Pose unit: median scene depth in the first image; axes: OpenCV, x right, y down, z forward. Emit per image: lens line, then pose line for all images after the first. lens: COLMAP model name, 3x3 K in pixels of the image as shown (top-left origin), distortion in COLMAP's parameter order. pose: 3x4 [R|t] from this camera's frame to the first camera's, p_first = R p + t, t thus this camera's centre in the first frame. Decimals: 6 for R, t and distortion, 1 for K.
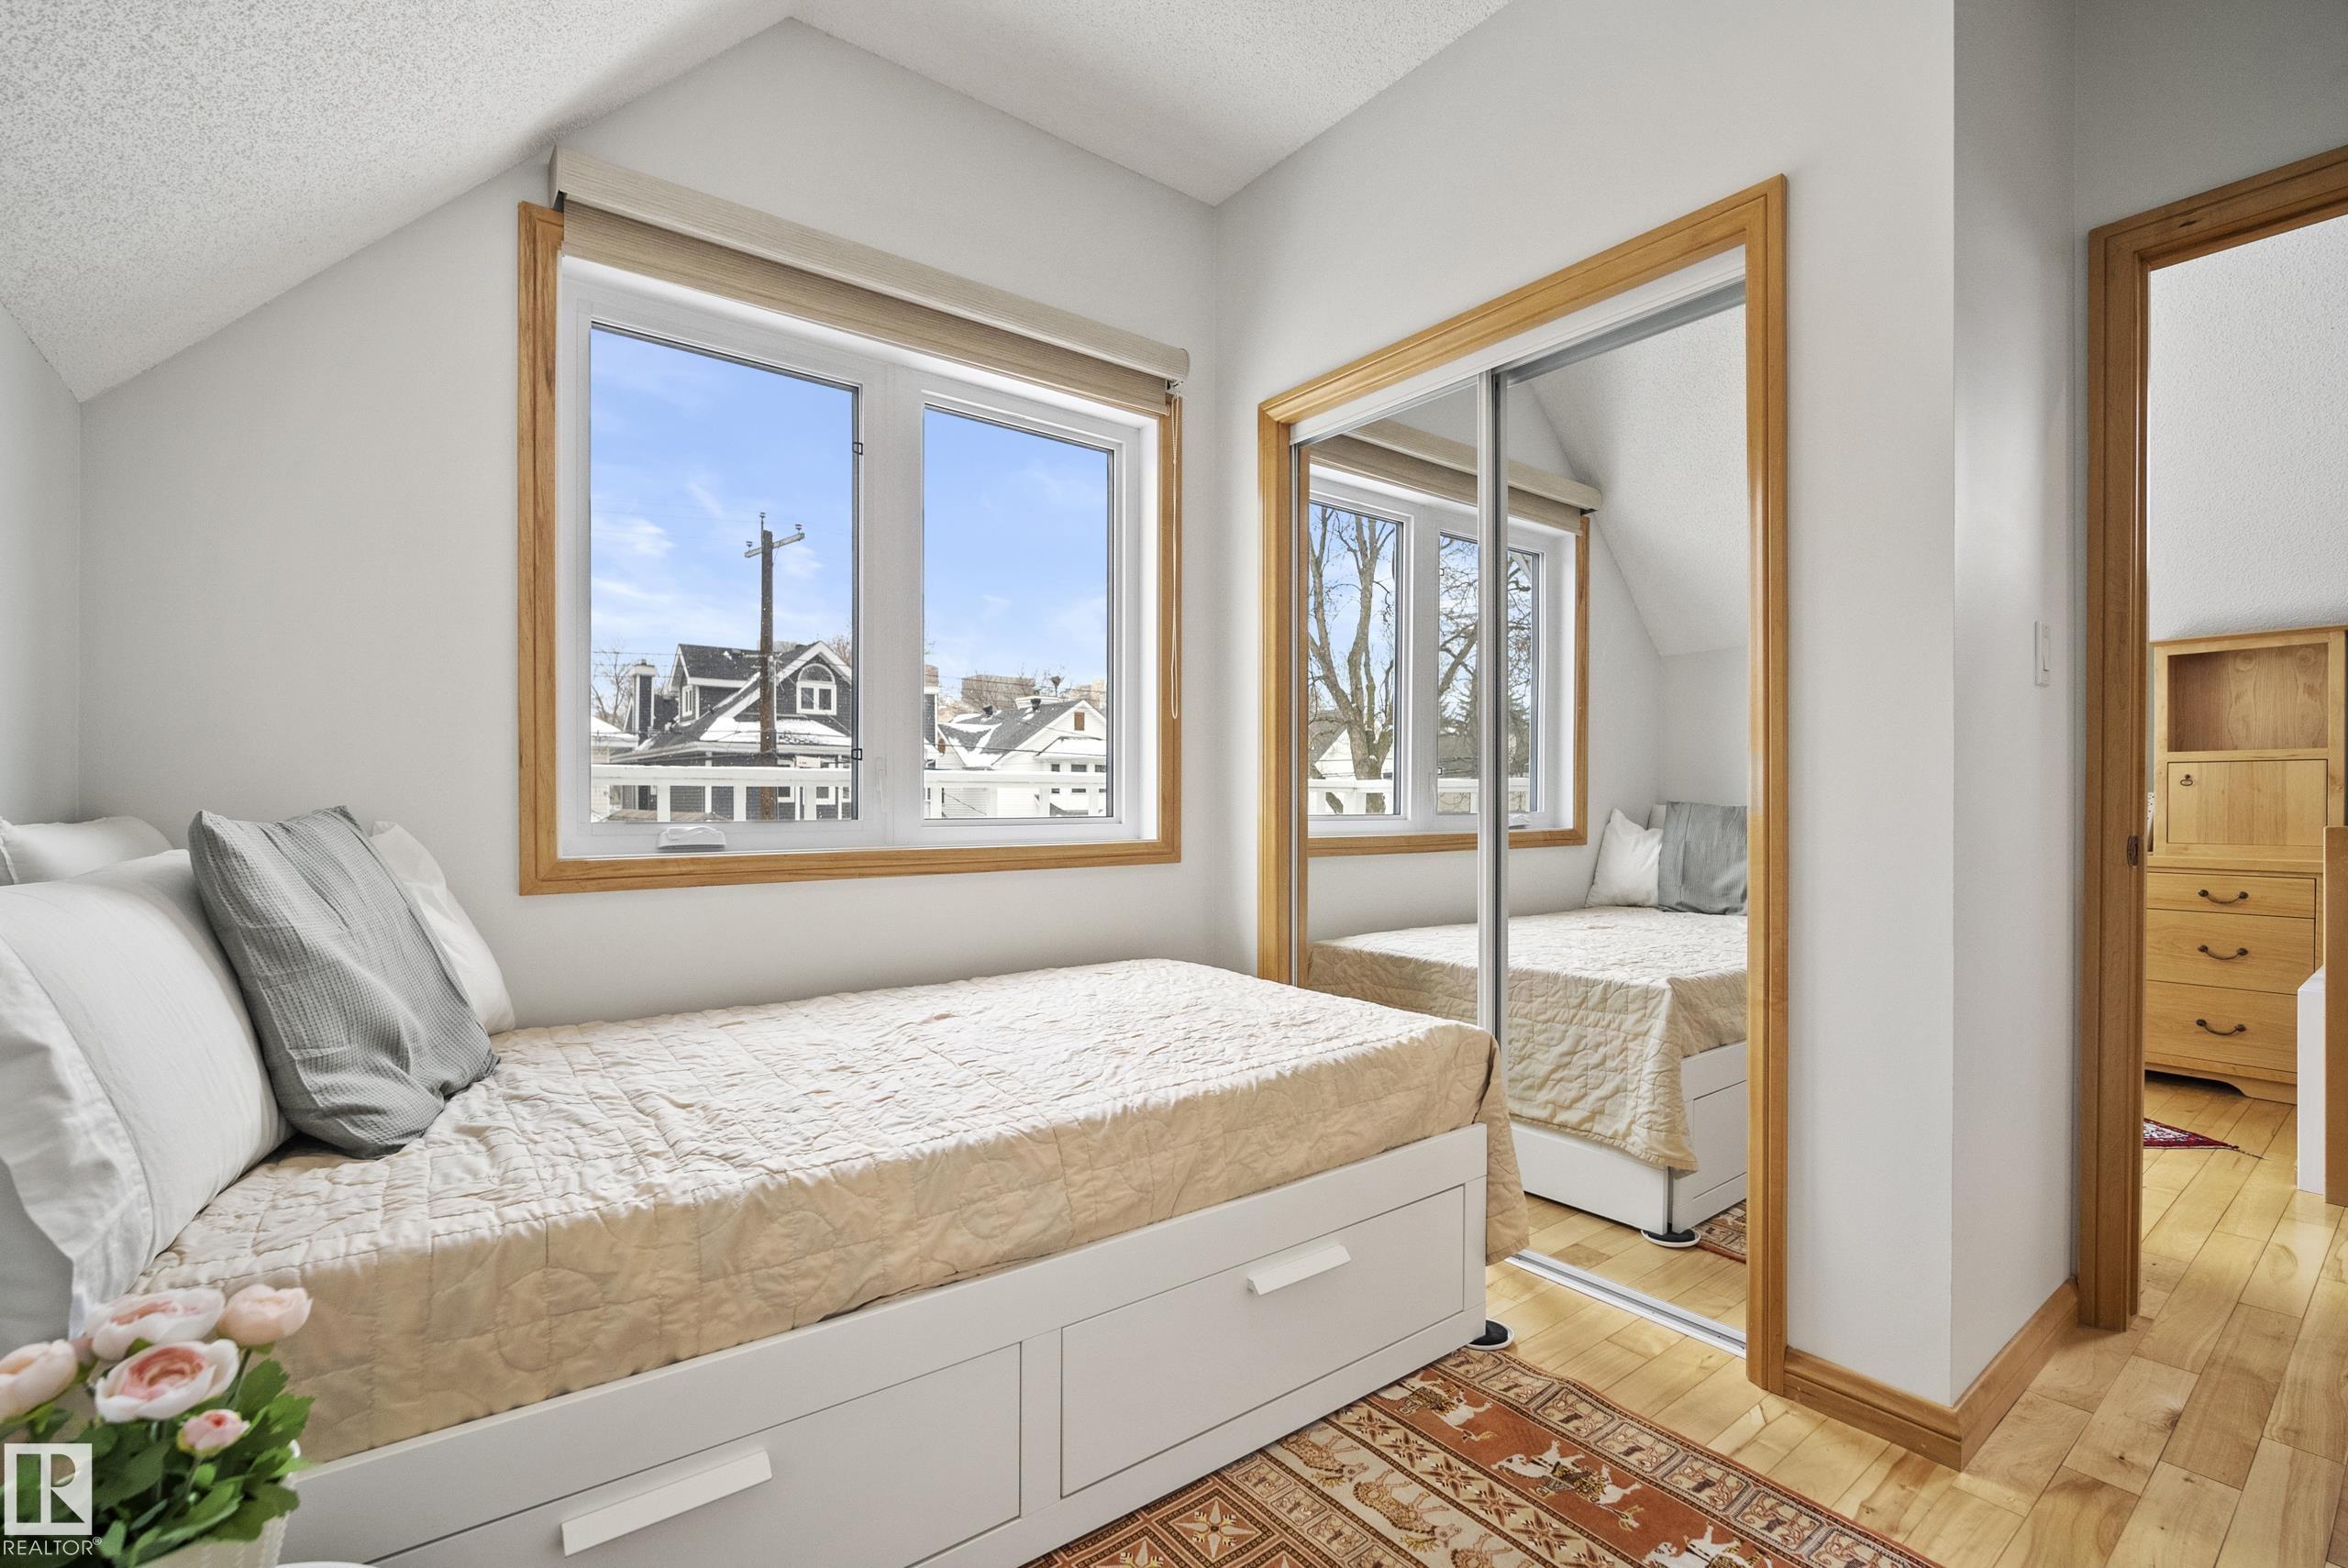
lens RADIAL K [[1043.6, 0, 1176.1], [0, 1043.6, 803.7], [0, 0, 1]] dist [-0.002622, 0.000145]
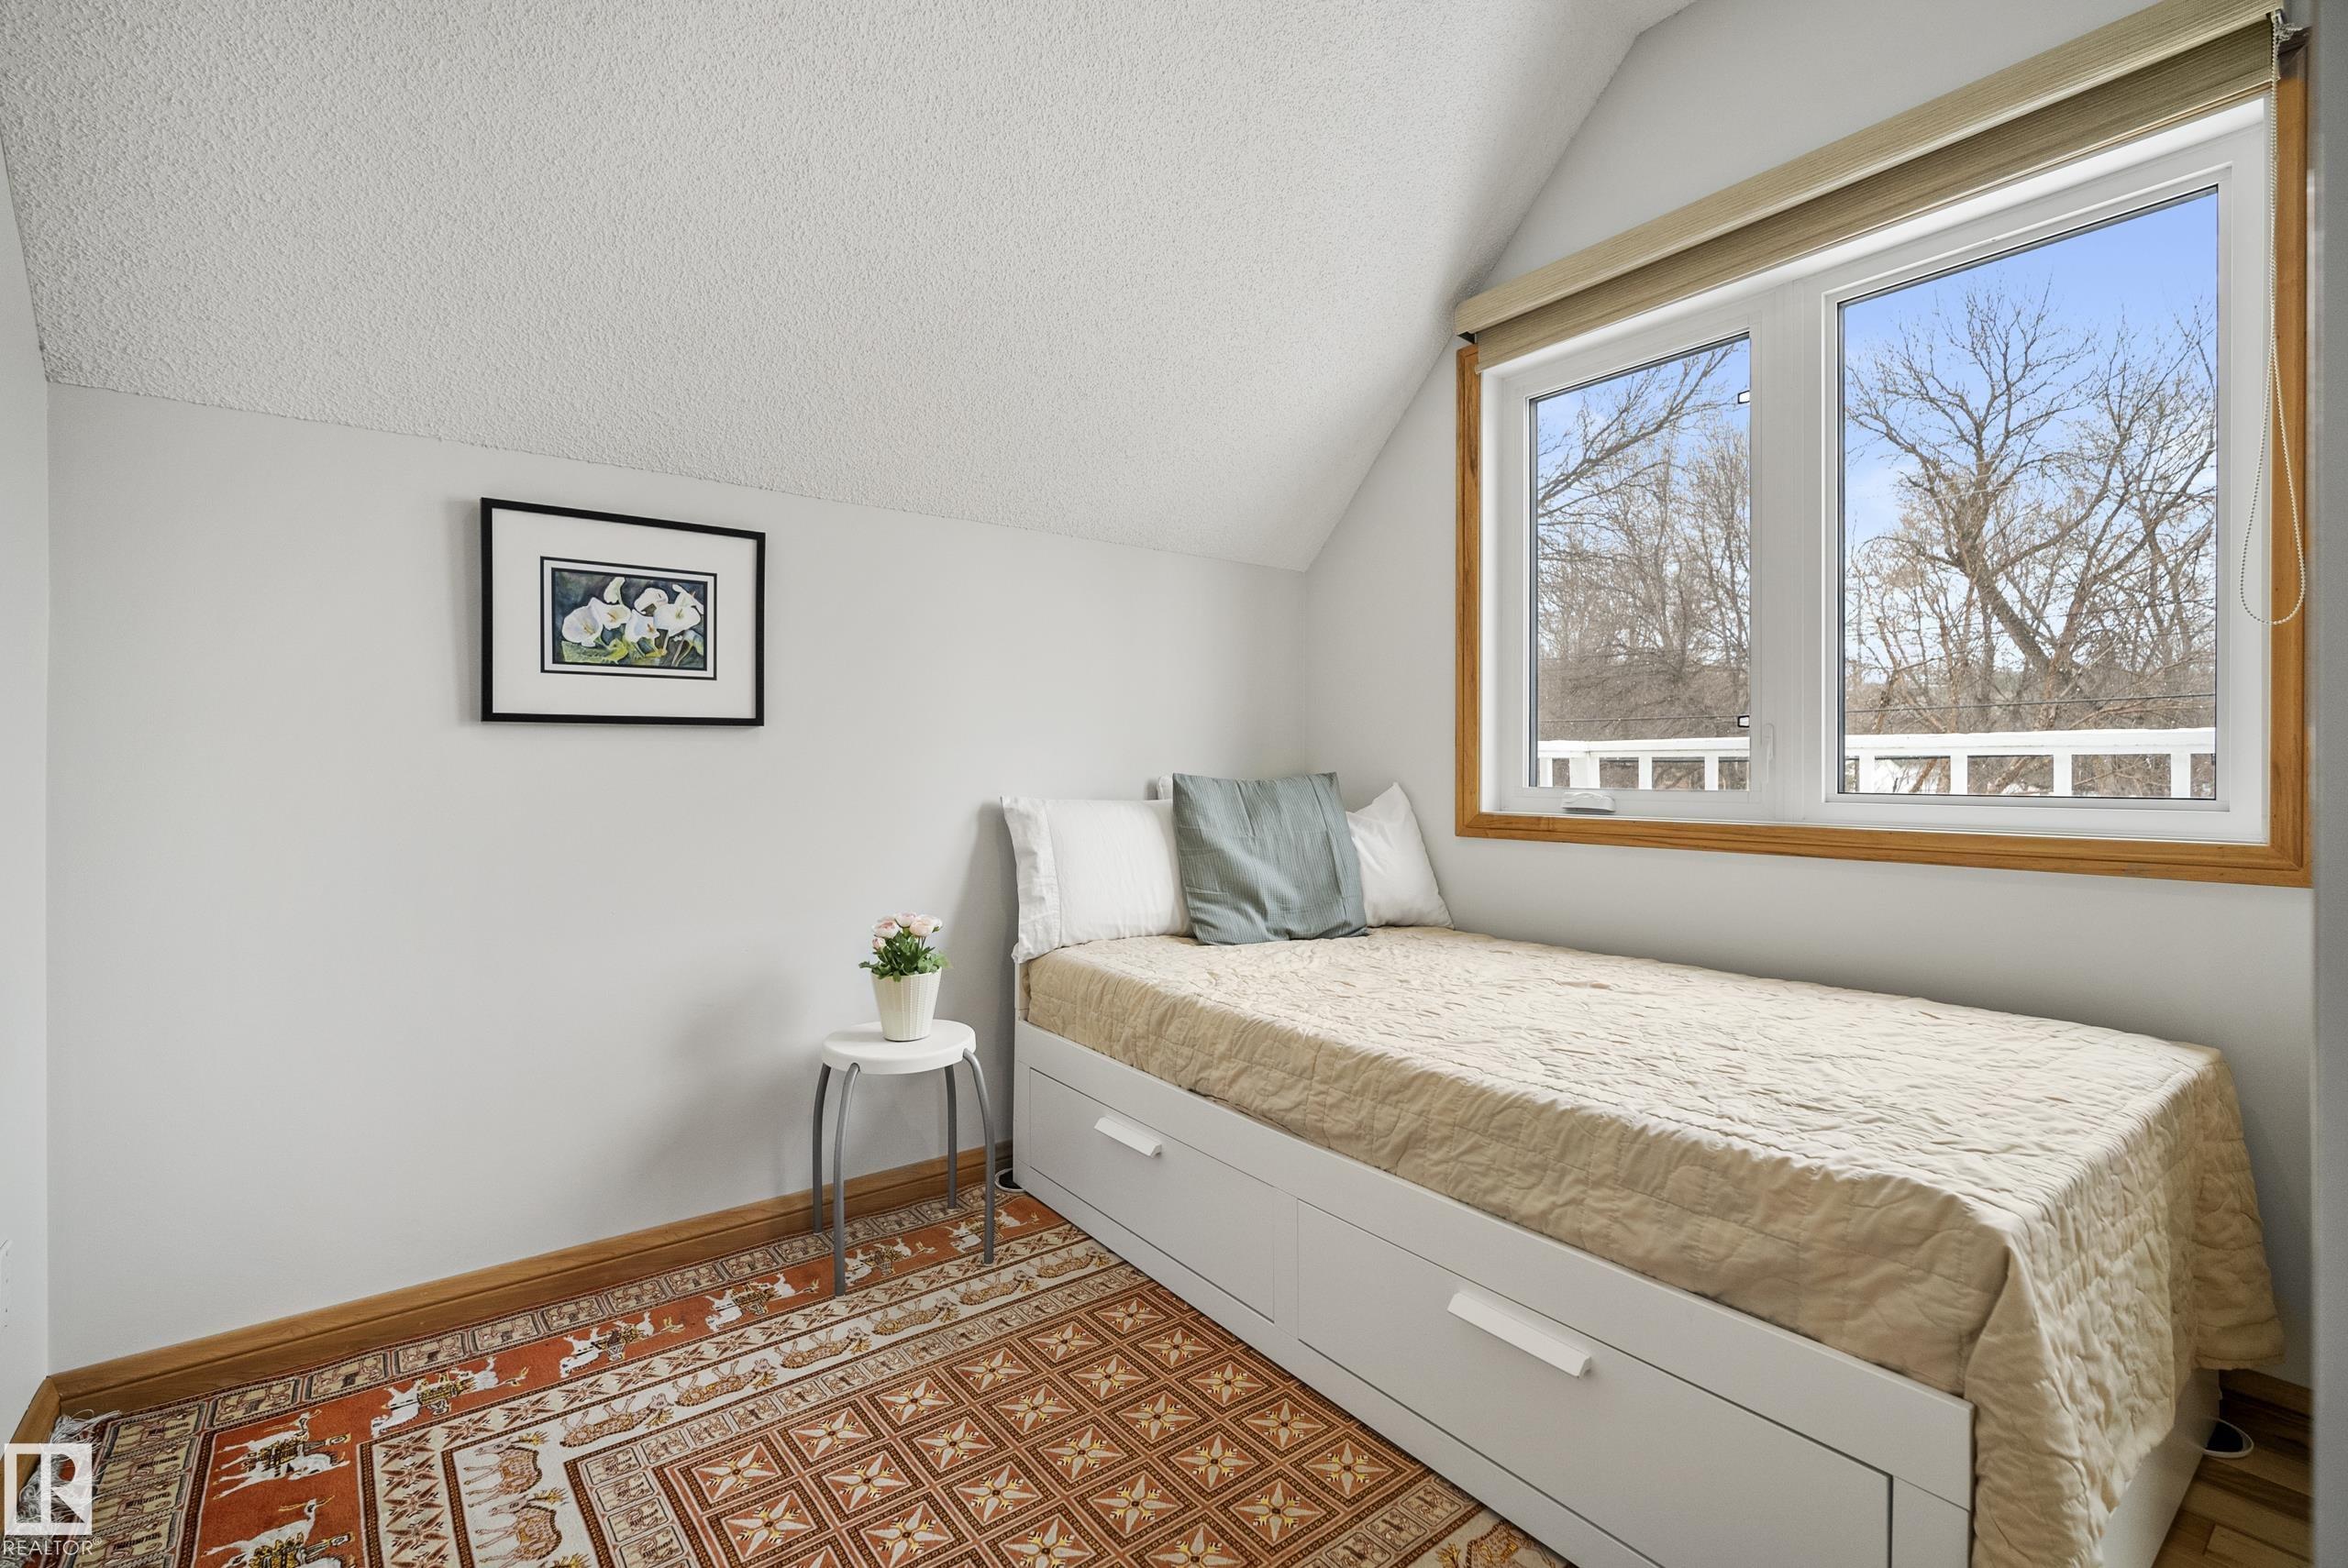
lens RADIAL K [[1043.6, 0, 1176.0], [0, 1043.6, 769.1], [0, 0, 1]] dist [-0.002622, 0.000145]
pose [[0.001077, 0.000325, -0.999999, 0.796228], [-0.006573, 0.999978, 0.000318, -0.001772], [0.999978, 0.006572, 0.001079, 0.607581]]
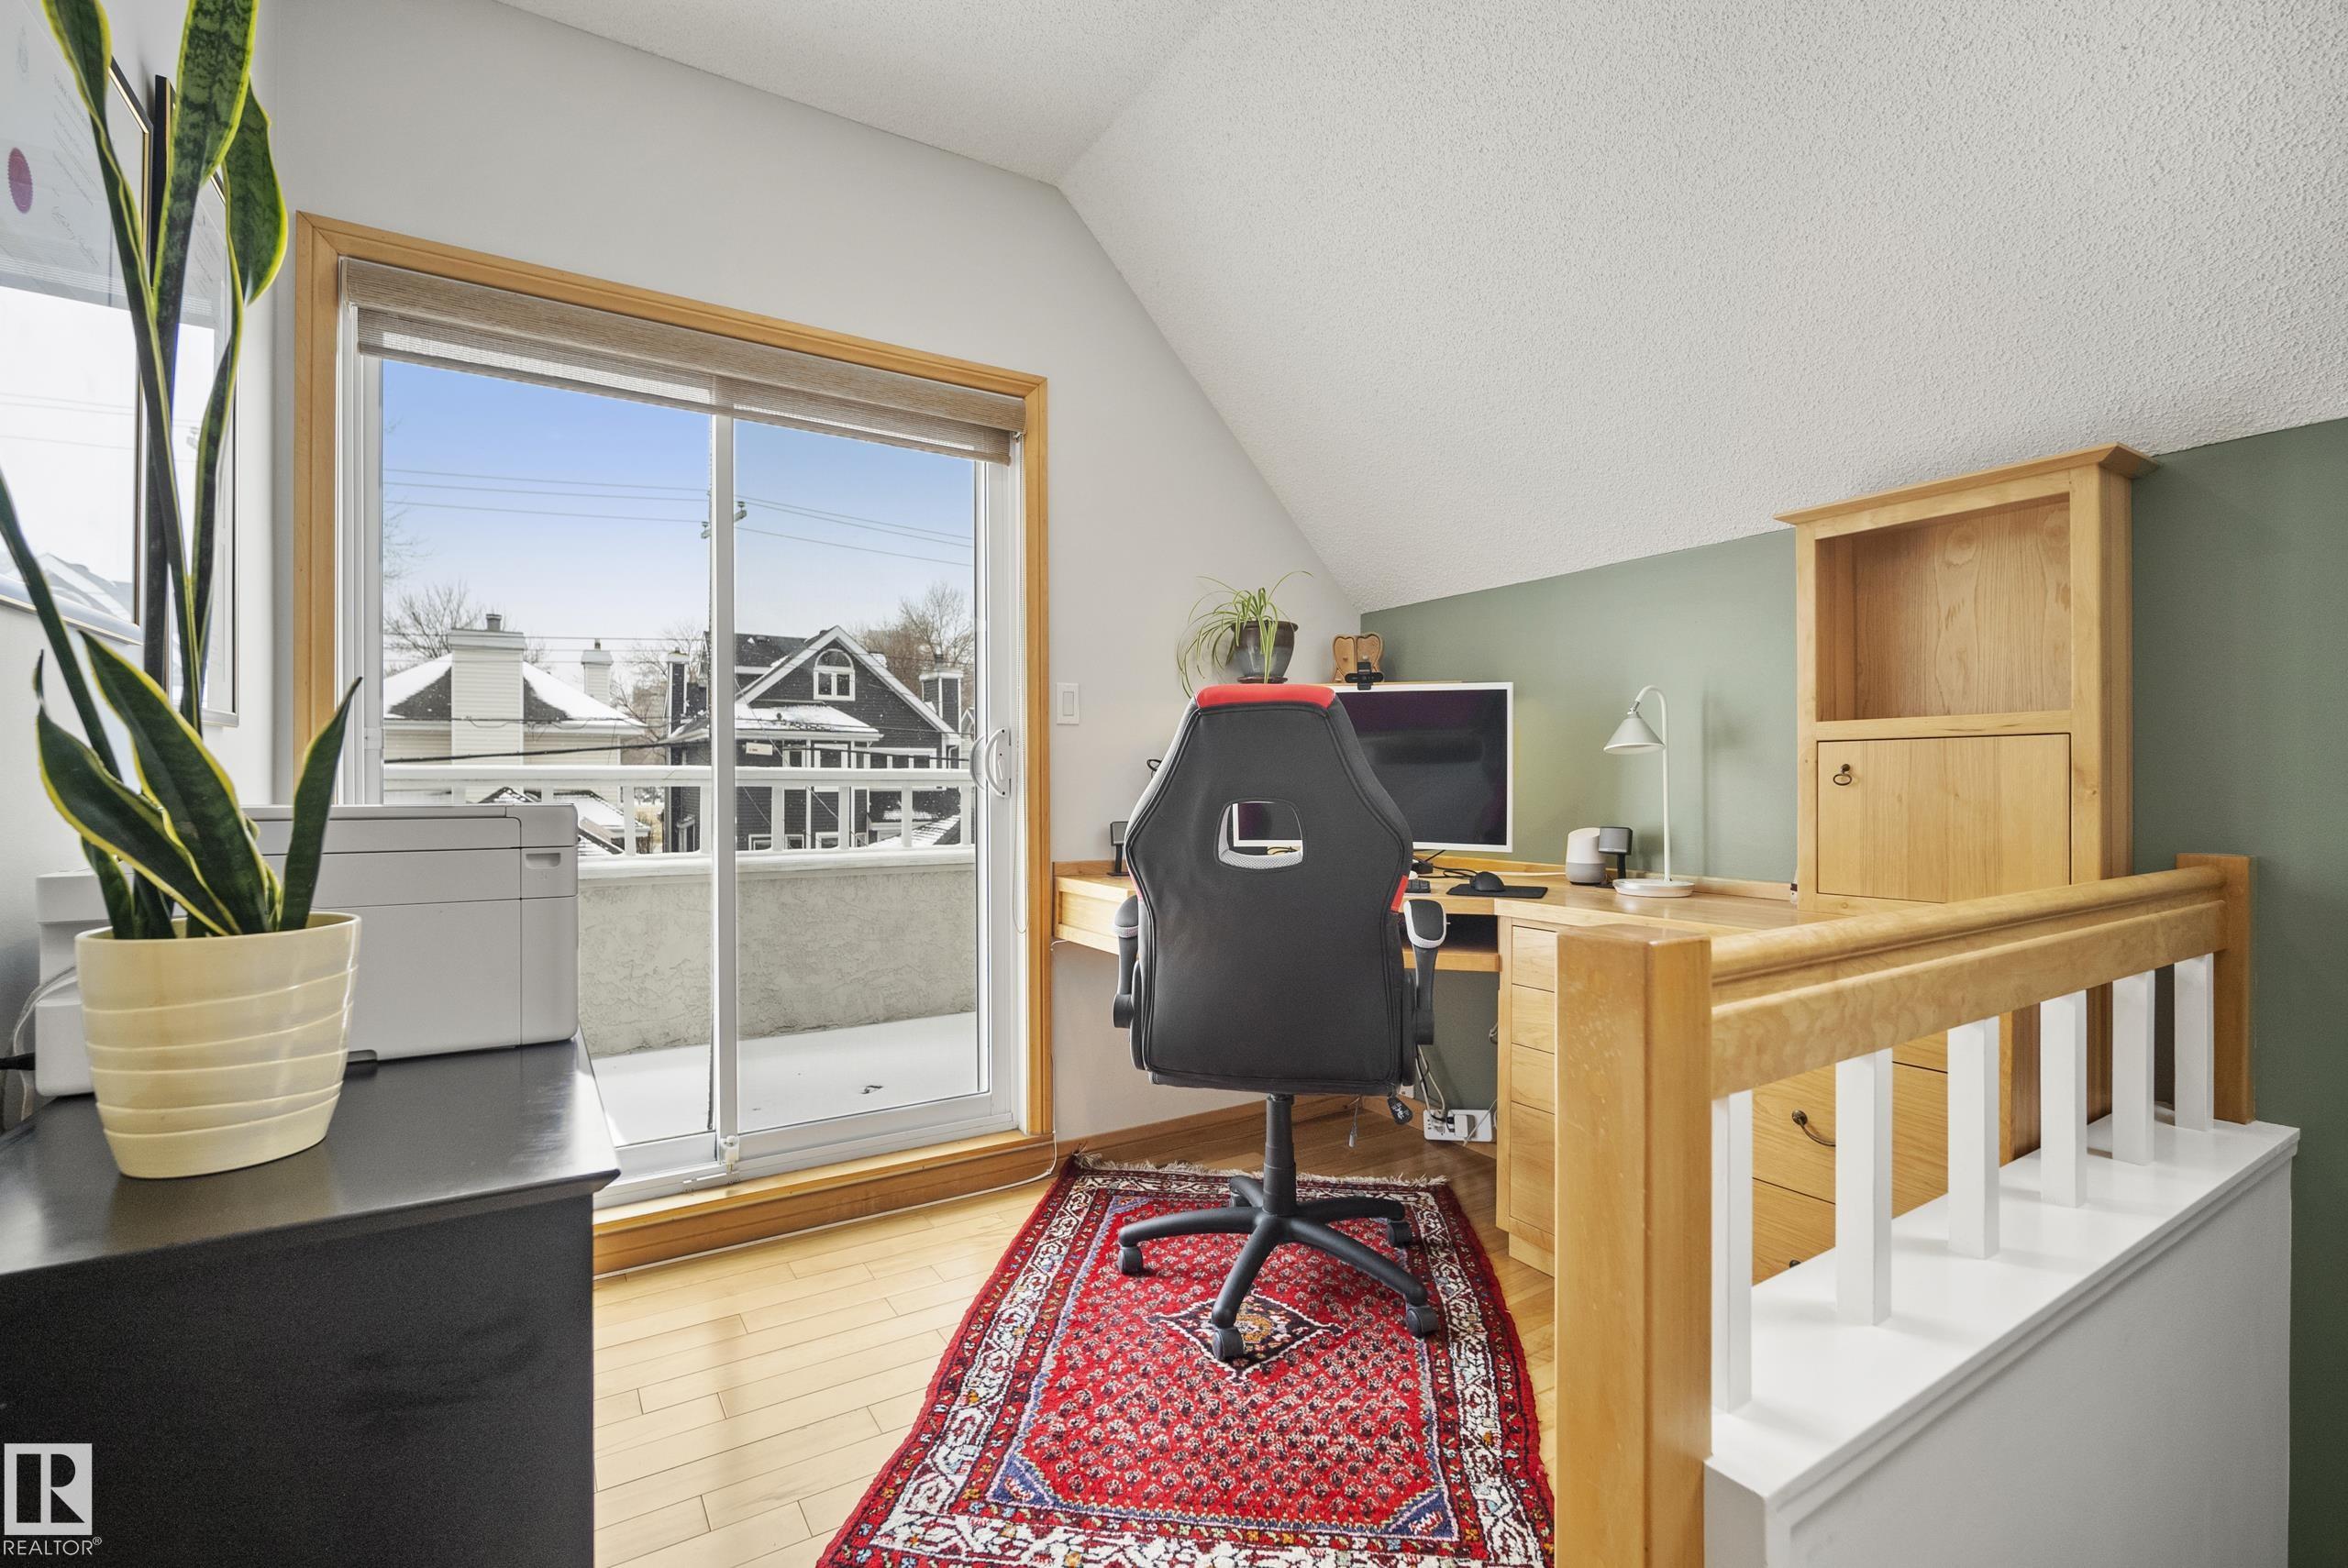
lens RADIAL K [[1043.3, 0, 1174.1], [0, 1043.3, 781.9], [0, 0, 1]] dist [-0.002005, -0.000121]
pose [[0.995249, 0.000253, -0.097358, 0.085653], [-0.000932, 0.999976, -0.006937, -0.001890], [0.097354, 0.006995, 0.995225, 0.055491]]
